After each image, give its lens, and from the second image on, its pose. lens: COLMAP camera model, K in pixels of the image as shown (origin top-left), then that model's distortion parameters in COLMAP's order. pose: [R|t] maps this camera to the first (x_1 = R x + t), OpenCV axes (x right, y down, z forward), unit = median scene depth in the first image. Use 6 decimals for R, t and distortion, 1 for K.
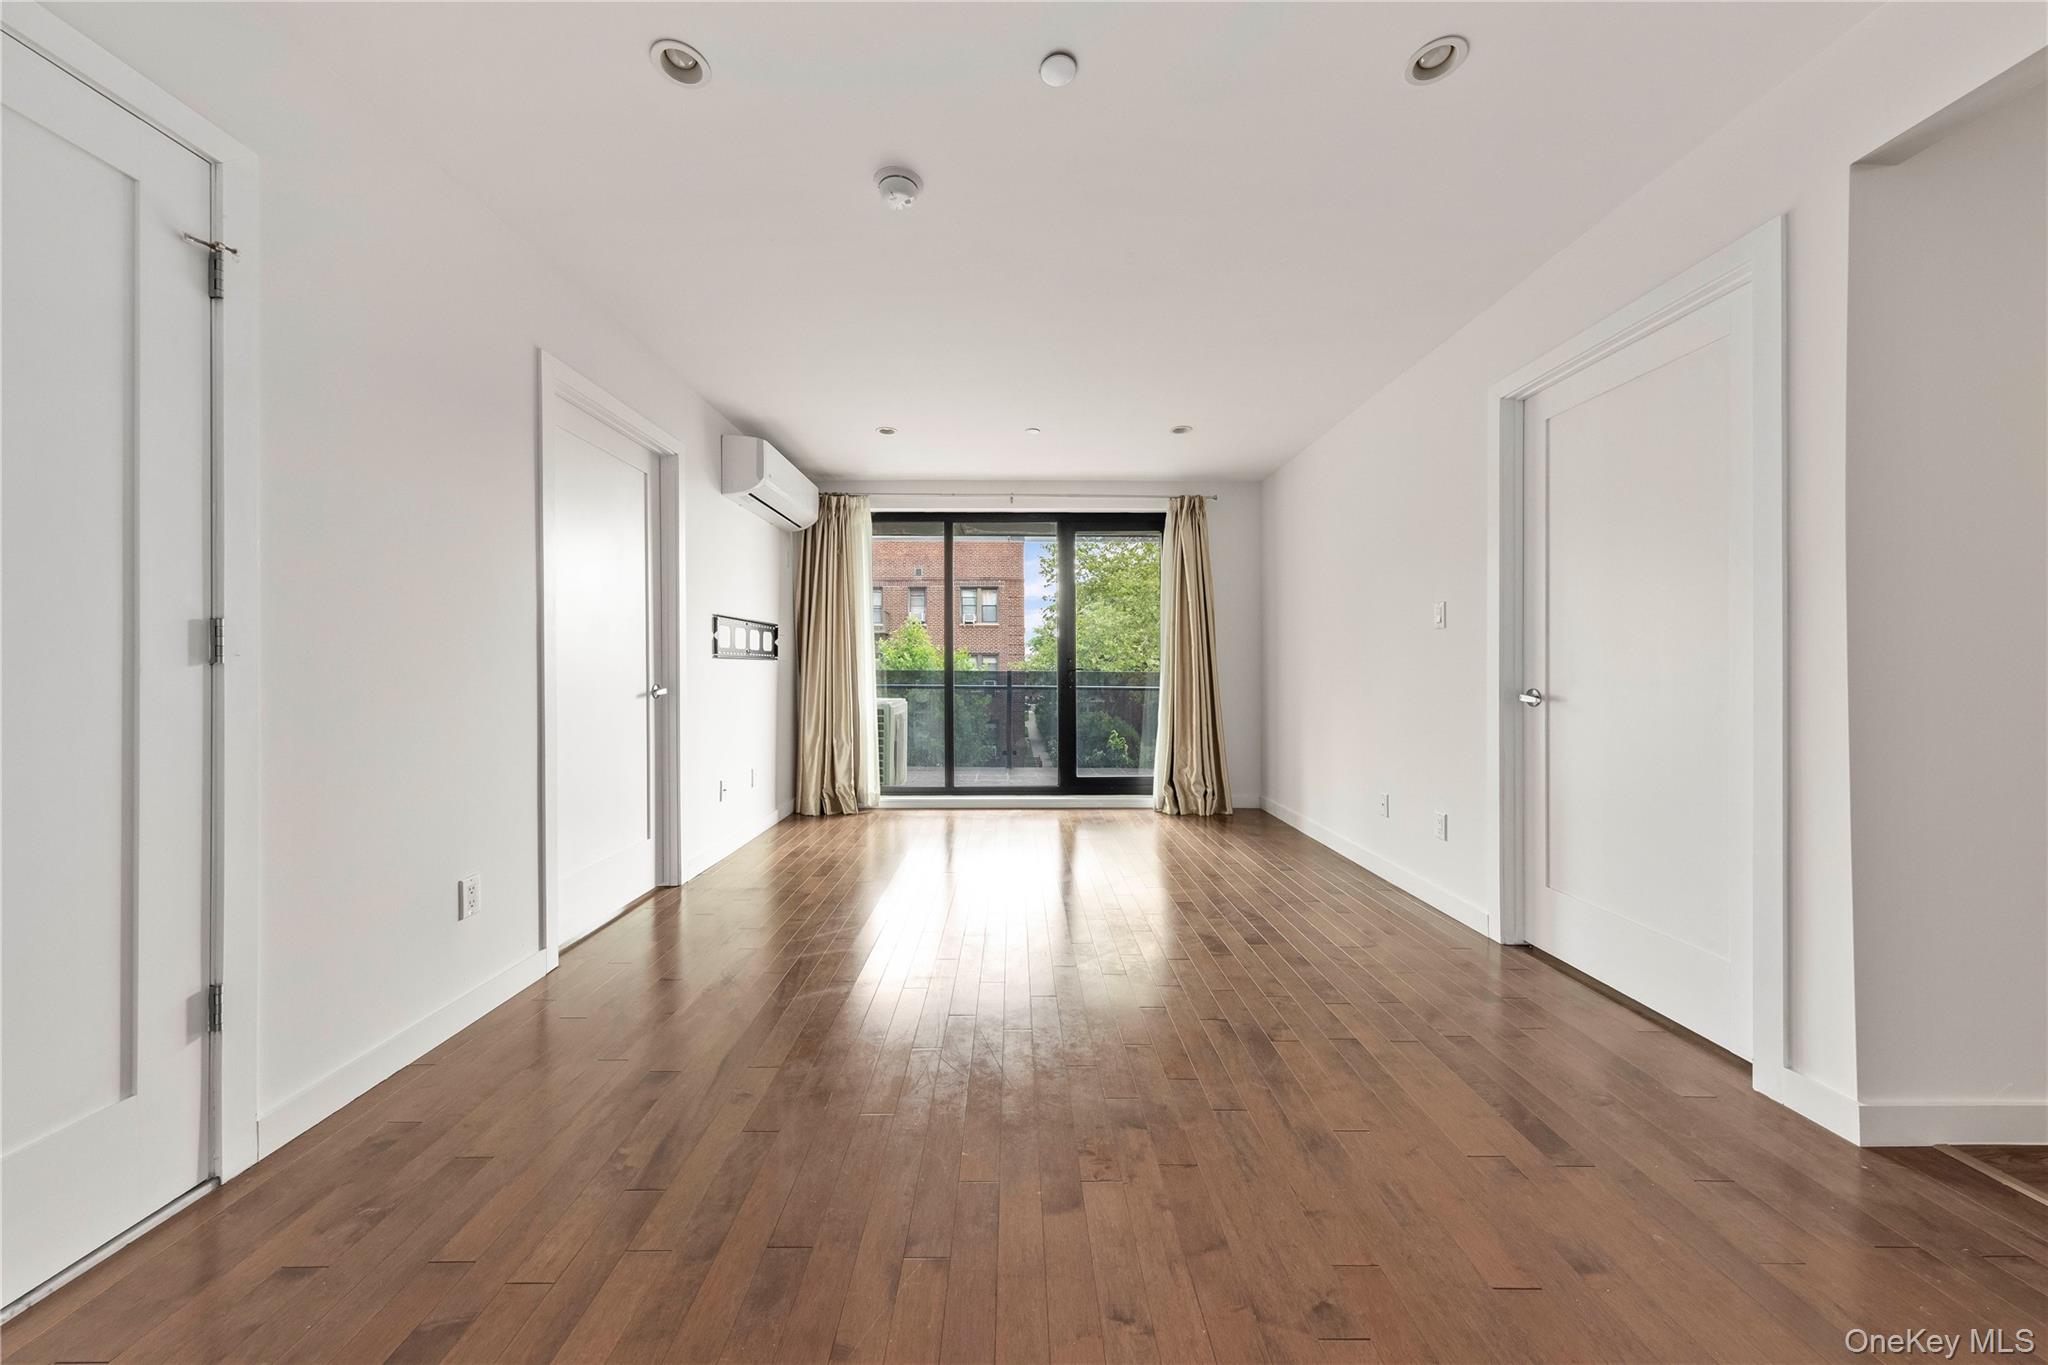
lens RADIAL K [[686.4, 0, 1023.0], [0, 686.4, 667.8], [0, 0, 1]] dist [0.001607, 0.000076]
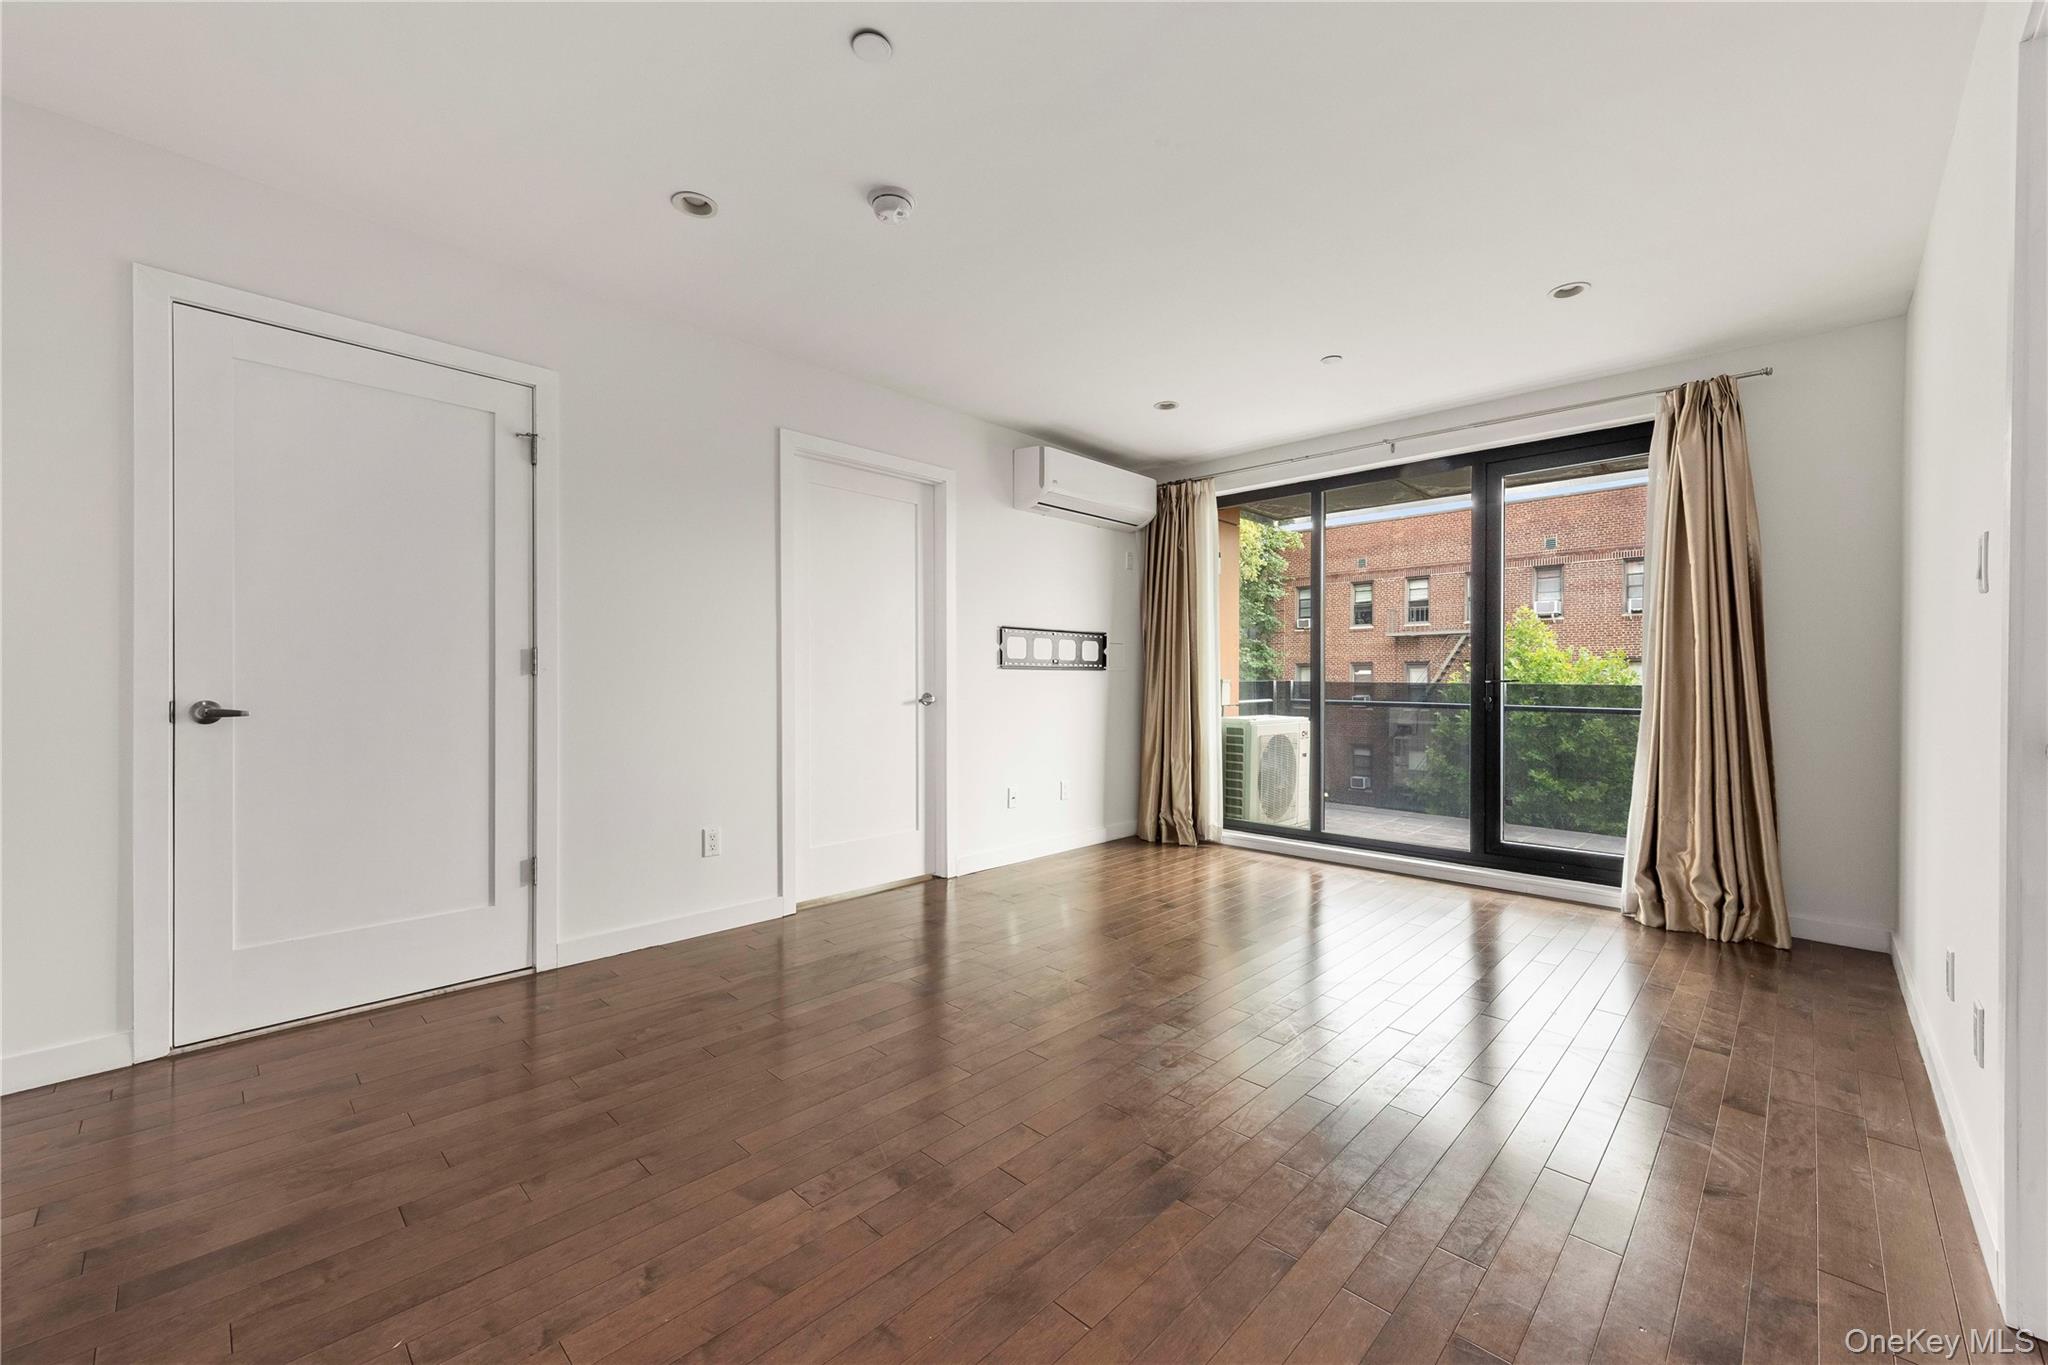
lens RADIAL K [[819.3, 0, 1026.5], [0, 819.3, 686.5], [0, 0, 1]] dist [0.008432, -0.000051]
pose [[0.711171, 0.009218, -0.702959, 0.338584], [-0.002959, 0.999944, 0.010120, -0.000109], [0.703013, -0.005117, 0.711158, 0.113016]]
